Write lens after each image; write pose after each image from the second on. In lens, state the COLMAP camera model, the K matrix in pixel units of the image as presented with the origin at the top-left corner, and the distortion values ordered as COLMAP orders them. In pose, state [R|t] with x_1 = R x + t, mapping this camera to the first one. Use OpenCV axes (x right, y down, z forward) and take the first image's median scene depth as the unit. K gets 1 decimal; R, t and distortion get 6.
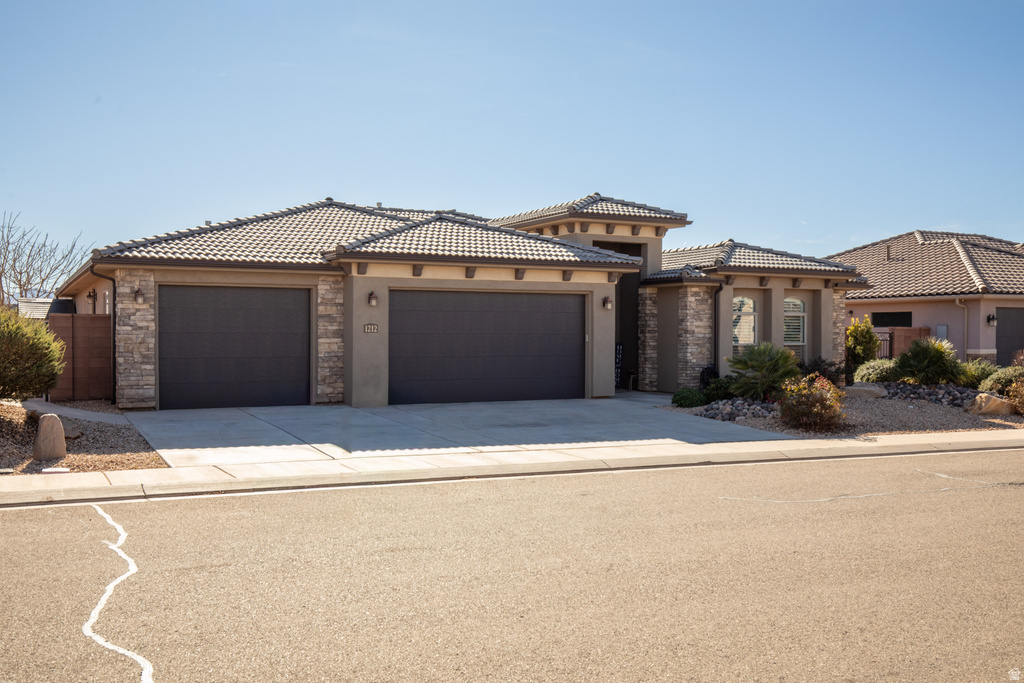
lens RADIAL K [[960.7, 0, 516.1], [0, 960.7, 372.6], [0, 0, 1]] dist [0.056918, -0.004319]
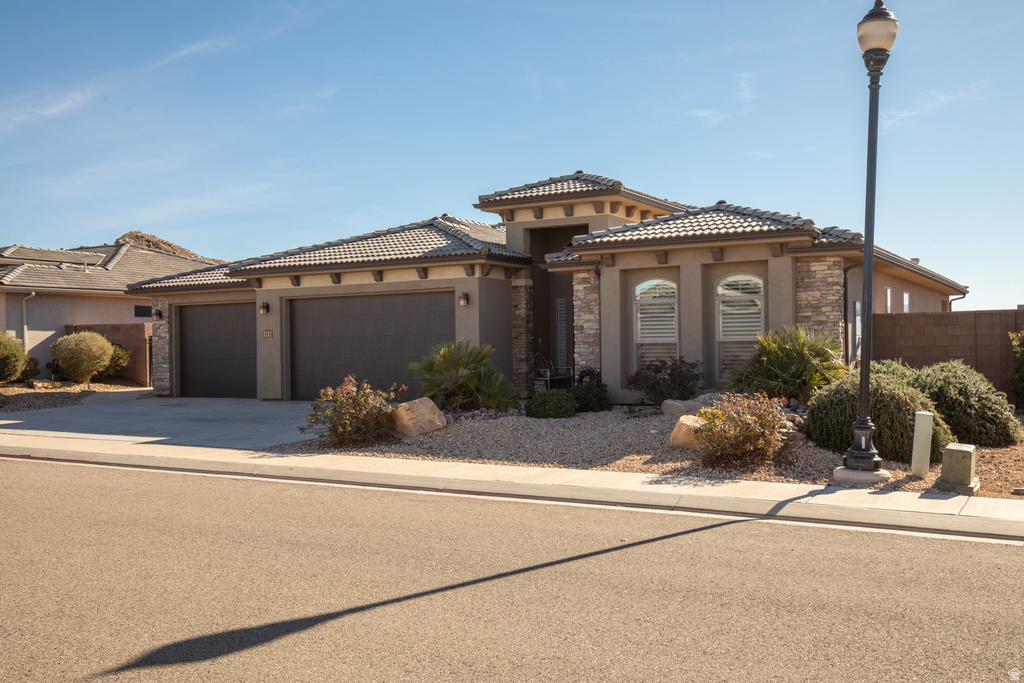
lens RADIAL K [[960.7, 0, 516.1], [0, 960.7, 372.6], [0, 0, 1]] dist [0.056918, -0.004319]
pose [[0.564316, 0.010331, -0.825495, 0.817995], [-0.014959, 0.999885, 0.002288, -0.005189], [0.825424, 0.011058, 0.564405, 0.492039]]
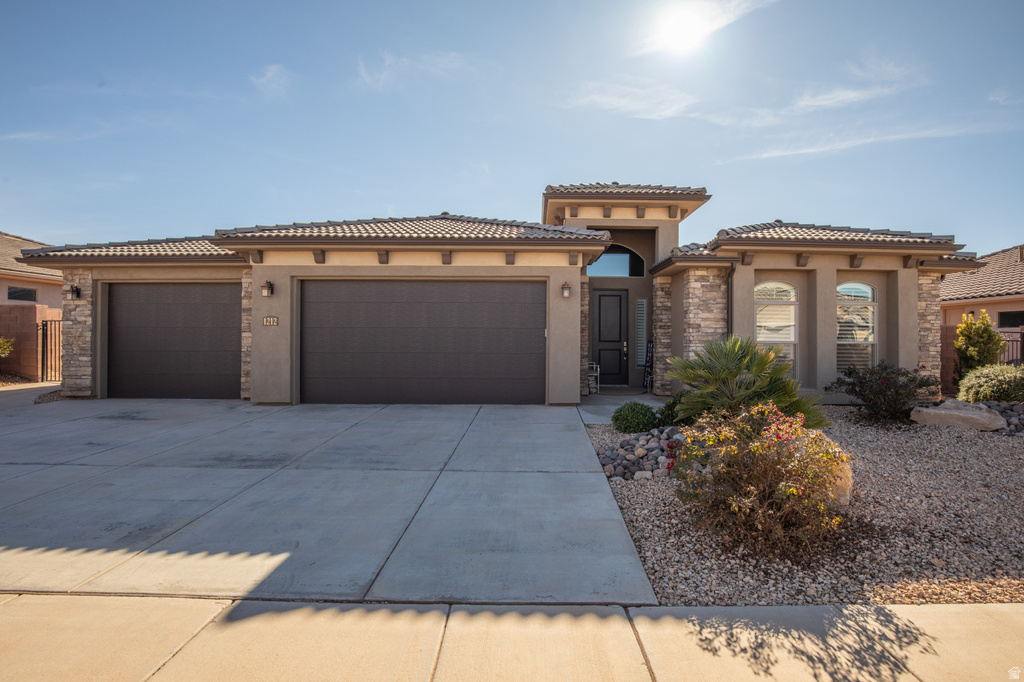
lens RADIAL K [[481.4, 0, 539.9], [0, 481.4, 344.1], [0, 0, 1]] dist [-0.036162, 0.006147]
pose [[0.902770, 0.006677, -0.430073, 0.234547], [-0.020111, 0.999441, -0.026700, -0.014123], [0.429654, 0.032754, 0.902399, 0.582308]]
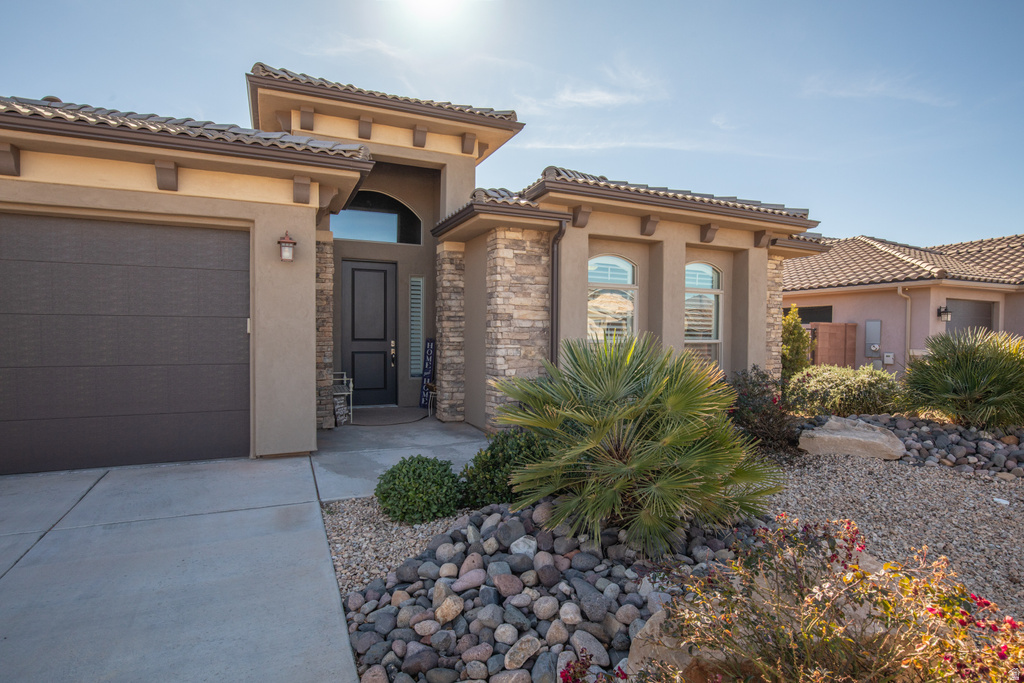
lens RADIAL K [[546.9, 0, 522.5], [0, 546.9, 345.1], [0, 0, 1]] dist [-0.013758, 0.000014]
pose [[0.999706, 0.004489, -0.023847, 0.196437], [-0.005052, 0.999709, -0.023602, -0.020165], [0.023734, 0.023716, 0.999437, 0.701522]]
